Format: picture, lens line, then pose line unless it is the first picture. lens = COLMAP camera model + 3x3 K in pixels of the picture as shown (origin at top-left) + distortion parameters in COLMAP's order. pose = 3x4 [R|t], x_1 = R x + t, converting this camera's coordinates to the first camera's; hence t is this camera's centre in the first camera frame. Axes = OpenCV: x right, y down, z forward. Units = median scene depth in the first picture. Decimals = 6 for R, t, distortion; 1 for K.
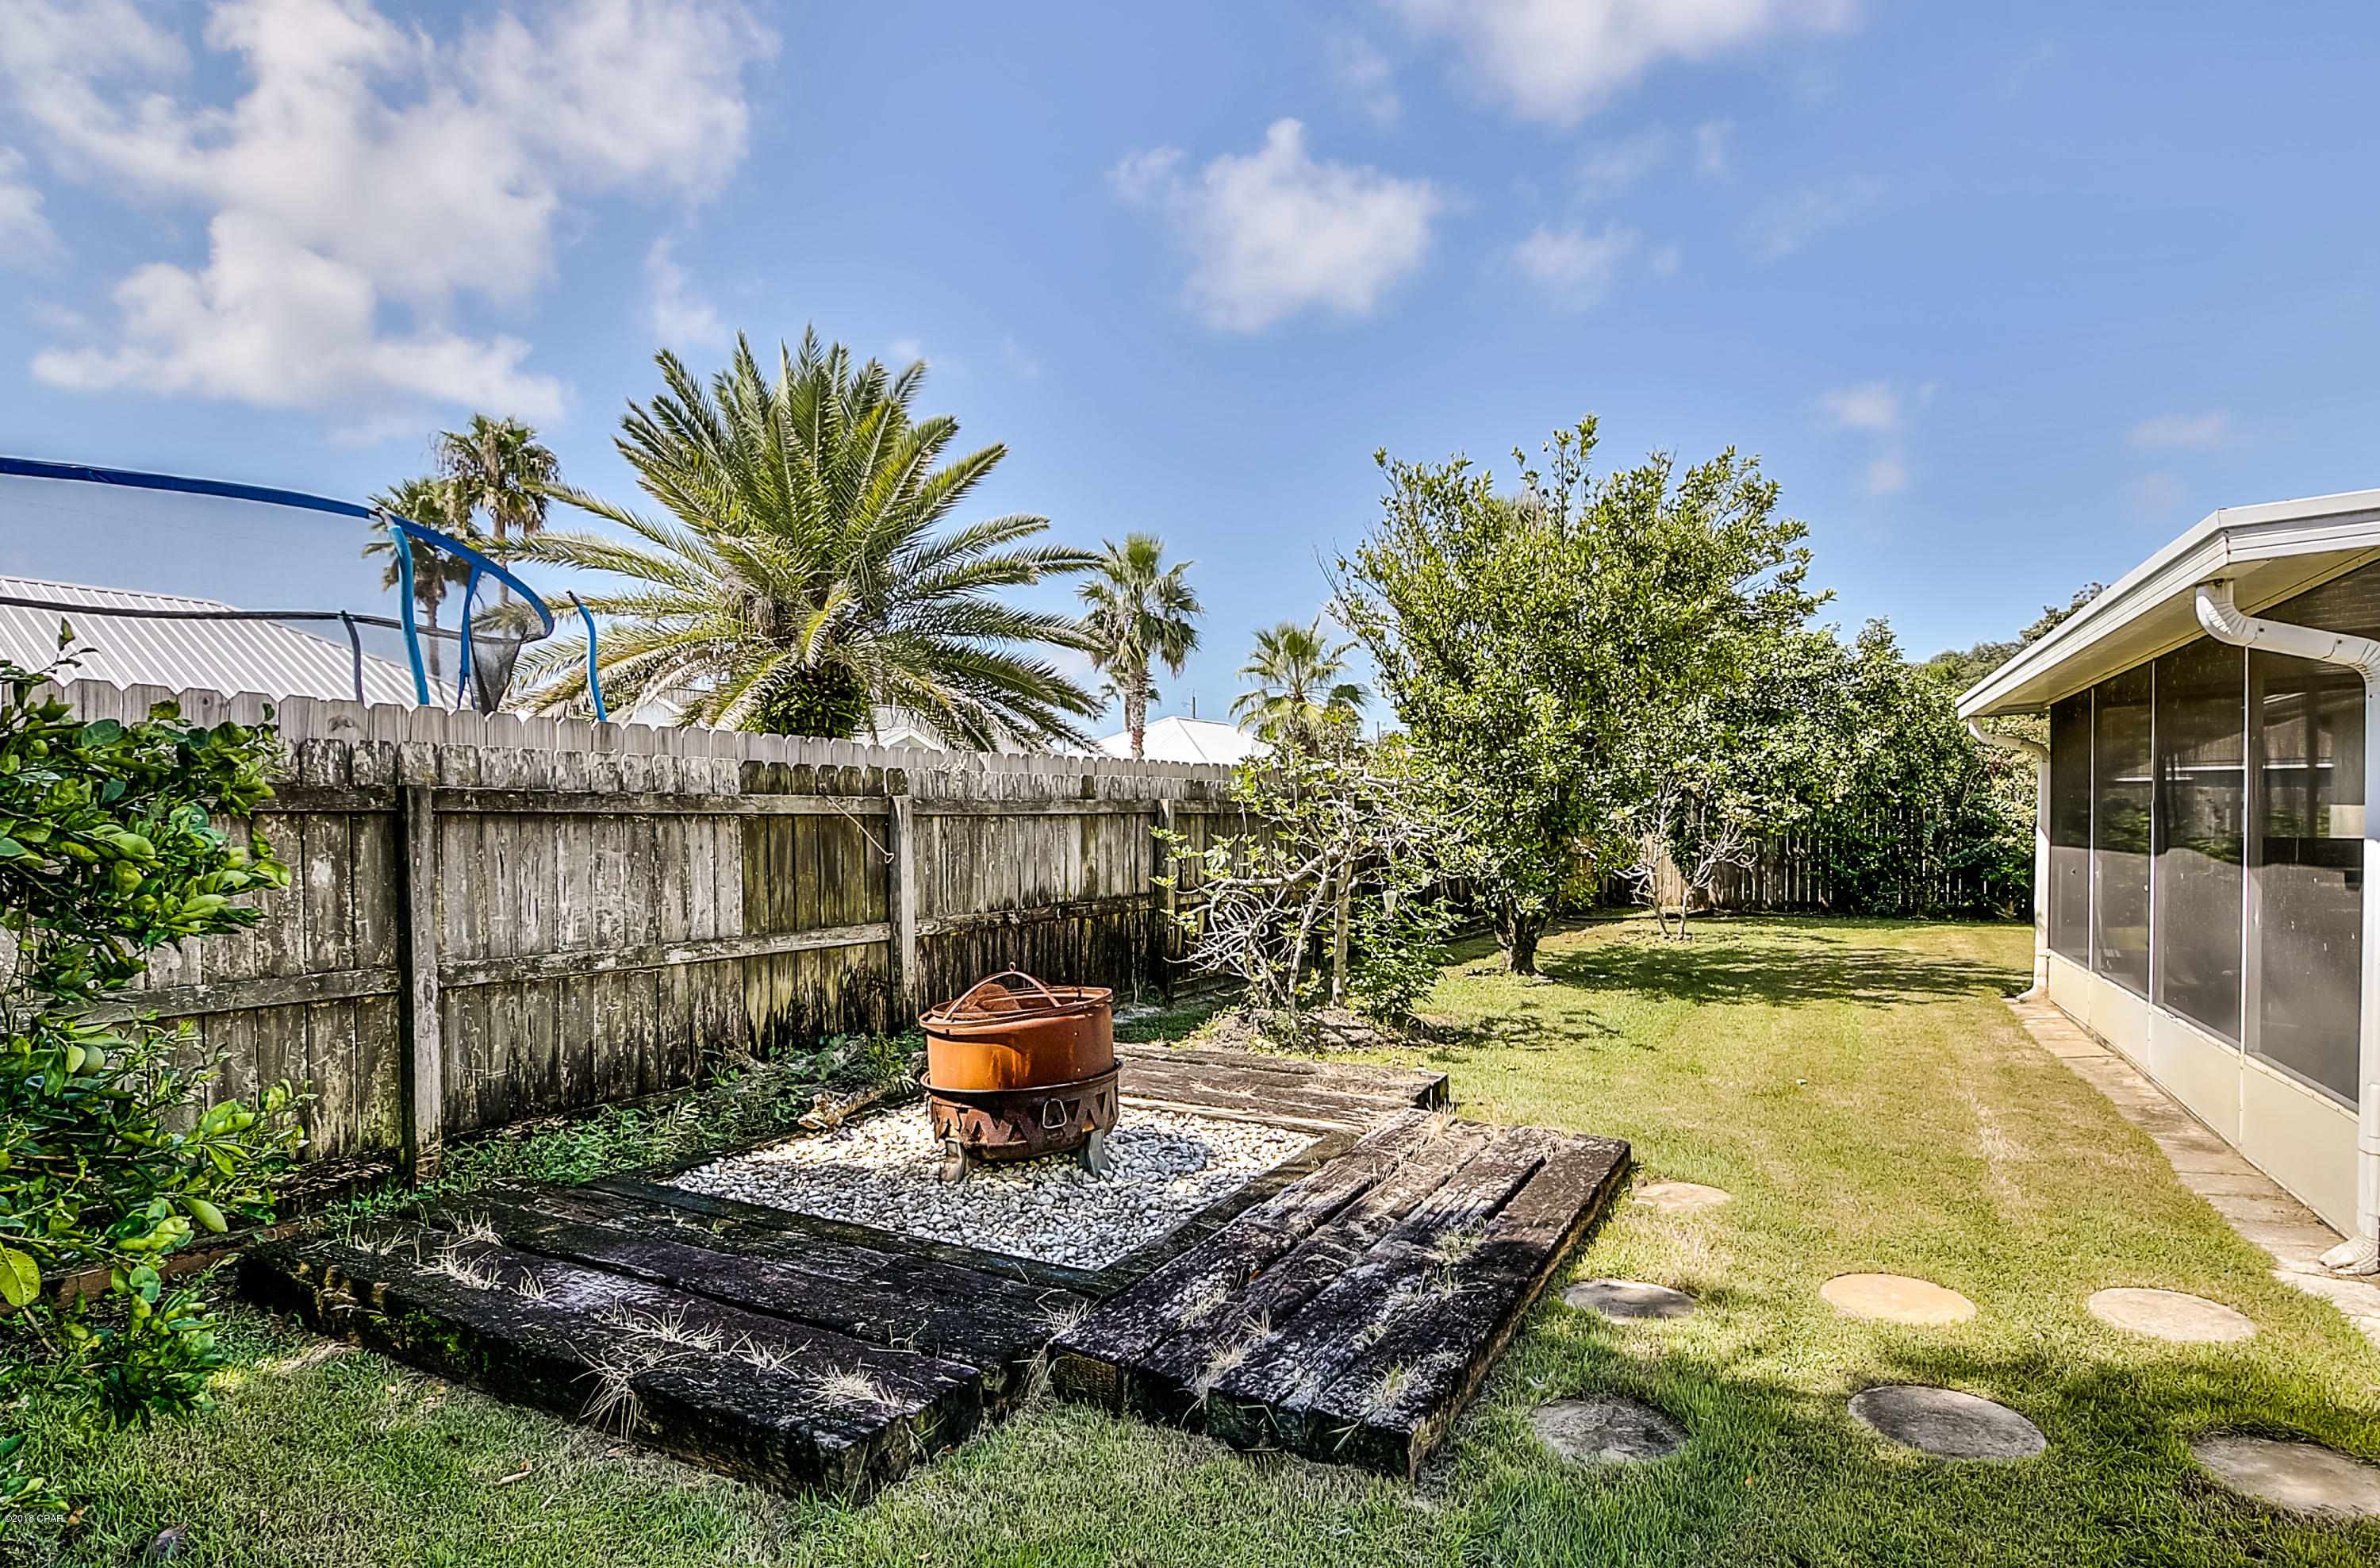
lens RADIAL K [[1230.7, 0, 1197.5], [0, 1230.7, 822.3], [0, 0, 1]] dist [-0.022074, -0.001009]
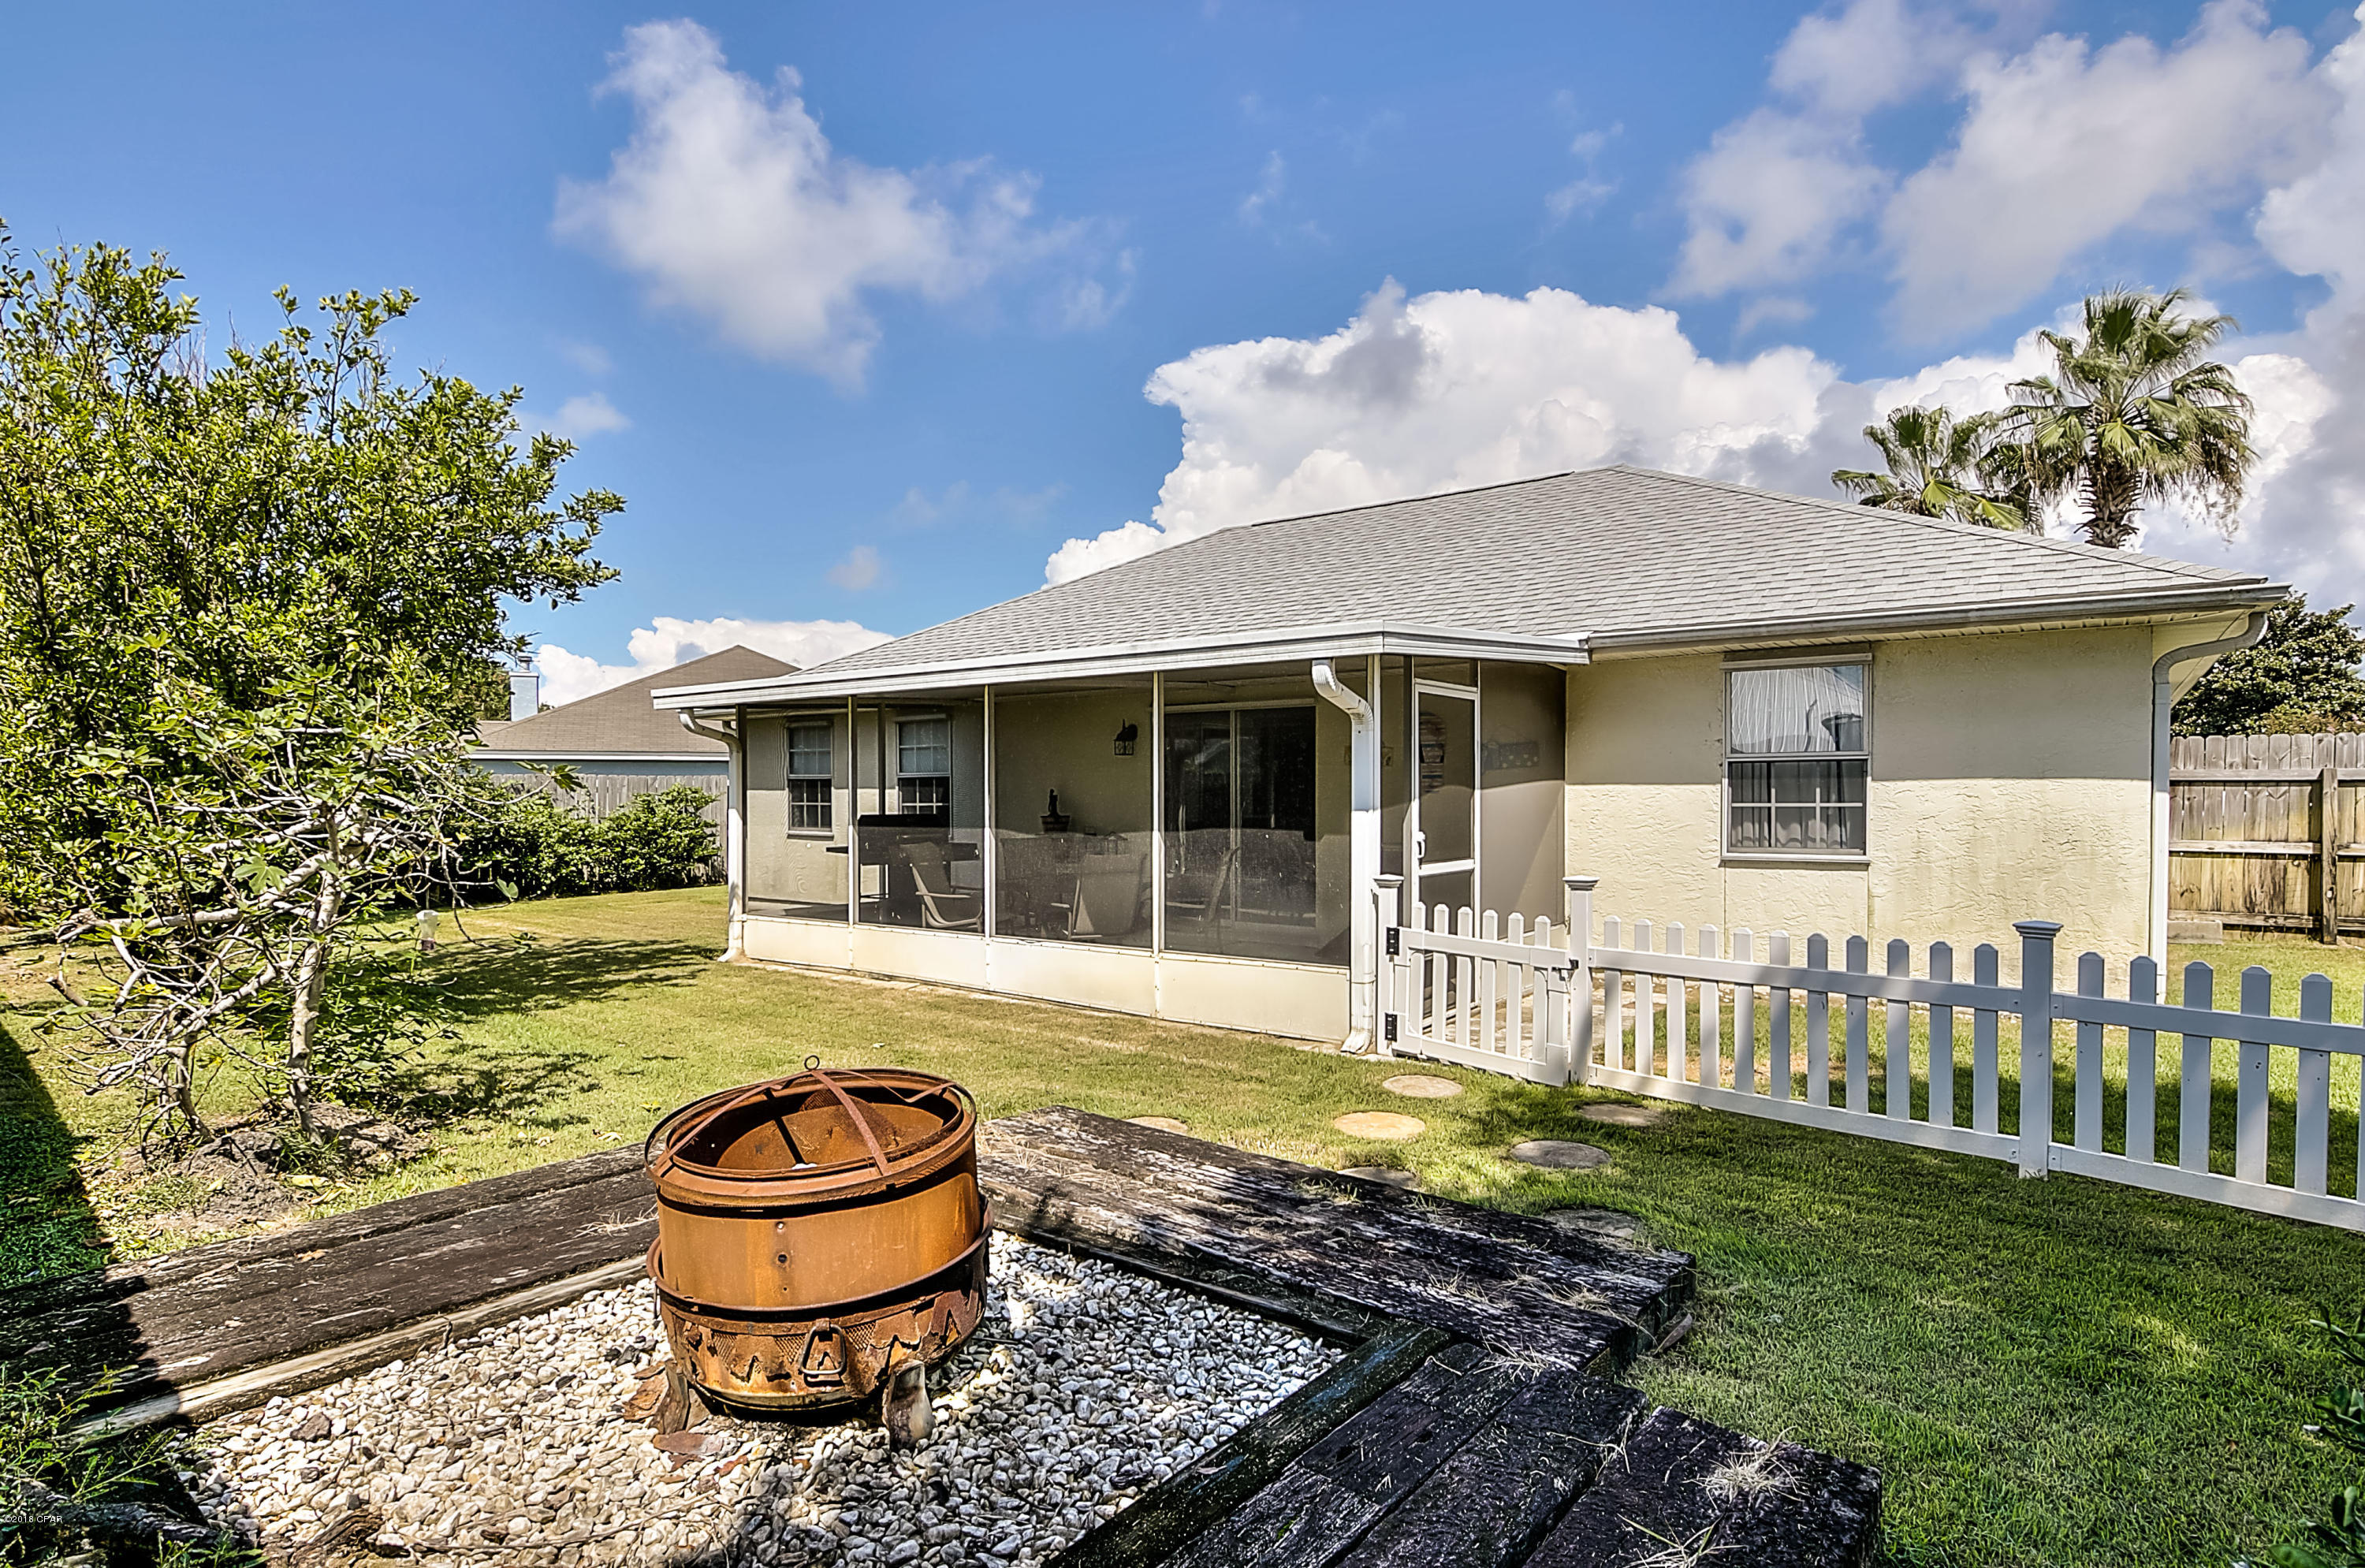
lens RADIAL K [[1222.8, 0, 1190.0], [0, 1222.8, 822.1], [0, 0, 1]] dist [-0.022074, -0.001009]
pose [[0.175495, -0.019803, 0.984281, -0.818691], [0.008064, 0.999793, 0.018677, -0.004835], [-0.984447, 0.004660, 0.175618, 0.866801]]
